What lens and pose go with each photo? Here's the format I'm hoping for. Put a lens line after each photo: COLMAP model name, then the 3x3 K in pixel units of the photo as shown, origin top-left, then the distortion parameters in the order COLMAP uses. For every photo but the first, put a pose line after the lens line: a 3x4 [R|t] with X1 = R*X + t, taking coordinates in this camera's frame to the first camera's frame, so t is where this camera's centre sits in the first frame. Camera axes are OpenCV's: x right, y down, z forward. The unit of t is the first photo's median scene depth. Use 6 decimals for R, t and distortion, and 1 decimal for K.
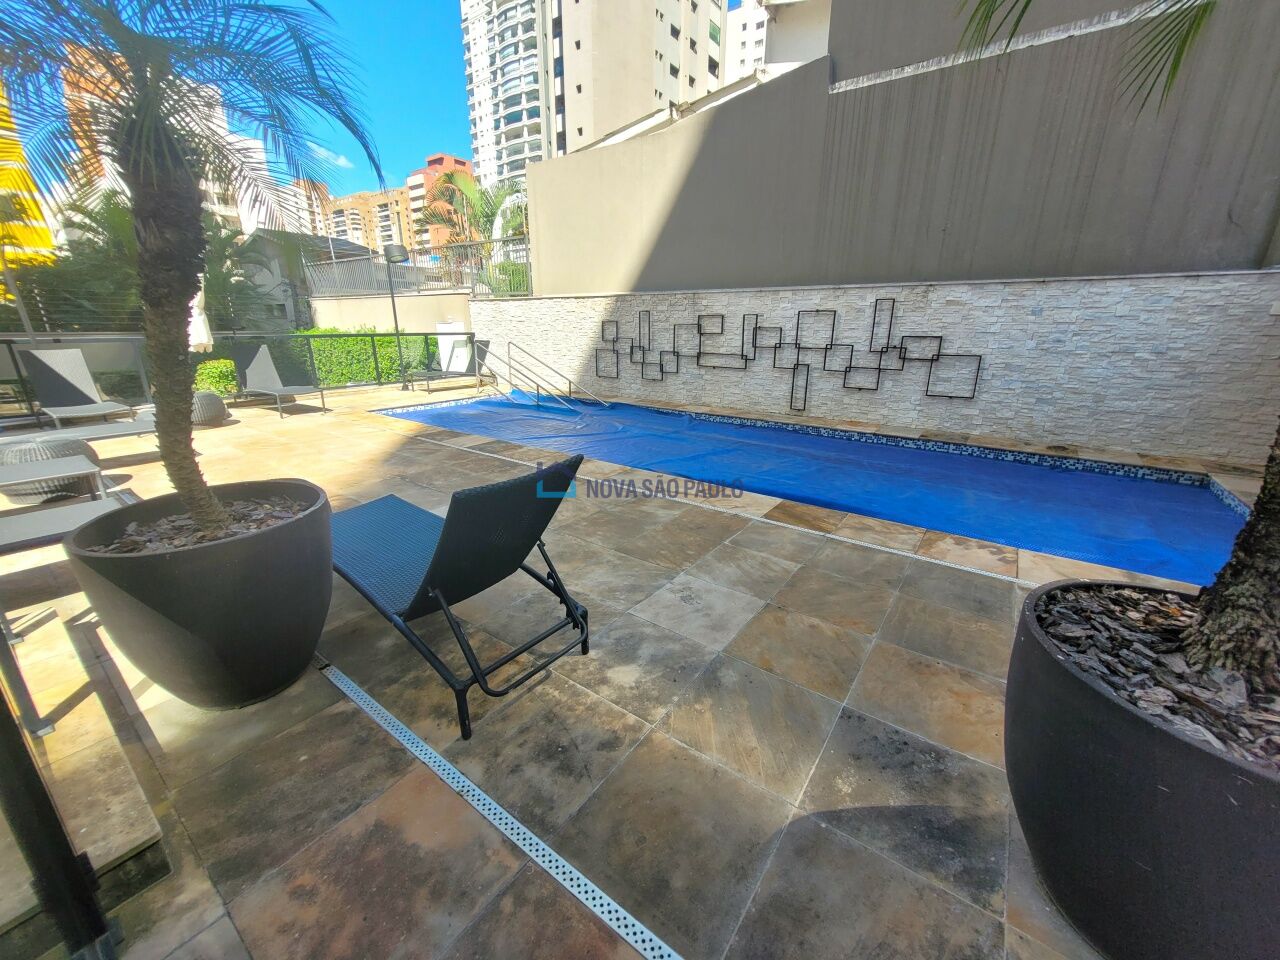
lens RADIAL K [[503.2, 0, 641.1], [0, 503.2, 478.7], [0, 0, 1]] dist [0.011587, -0.000012]
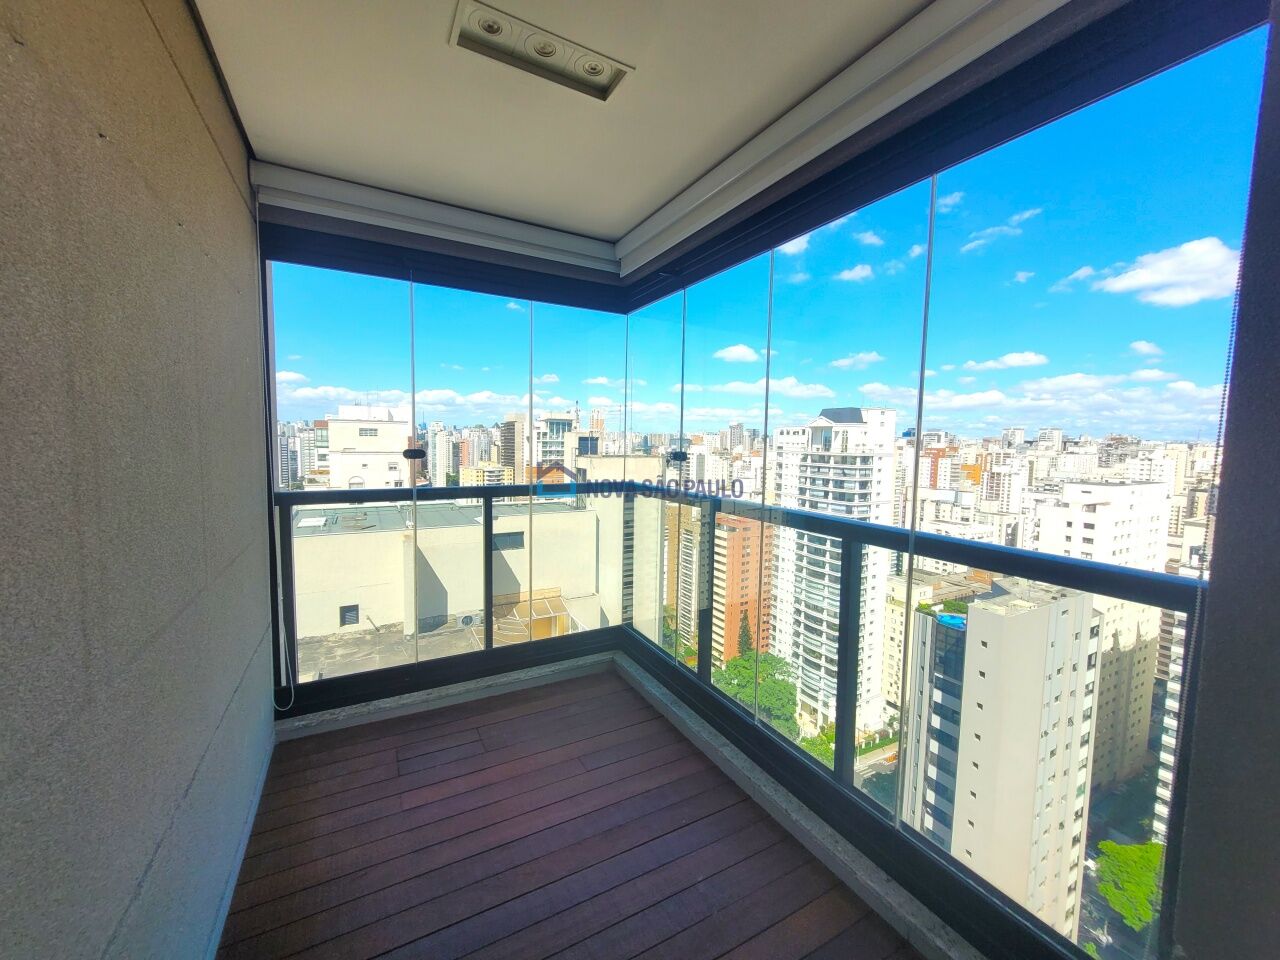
lens RADIAL K [[503.2, 0, 638.7], [0, 503.2, 480.8], [0, 0, 1]] dist [0.011587, -0.000012]
pose [[0.909914, 0.041948, -0.412670, -0.156994], [-0.132254, 0.972288, -0.192781, -0.587003], [0.393147, 0.229991, 0.890247, -0.266701]]
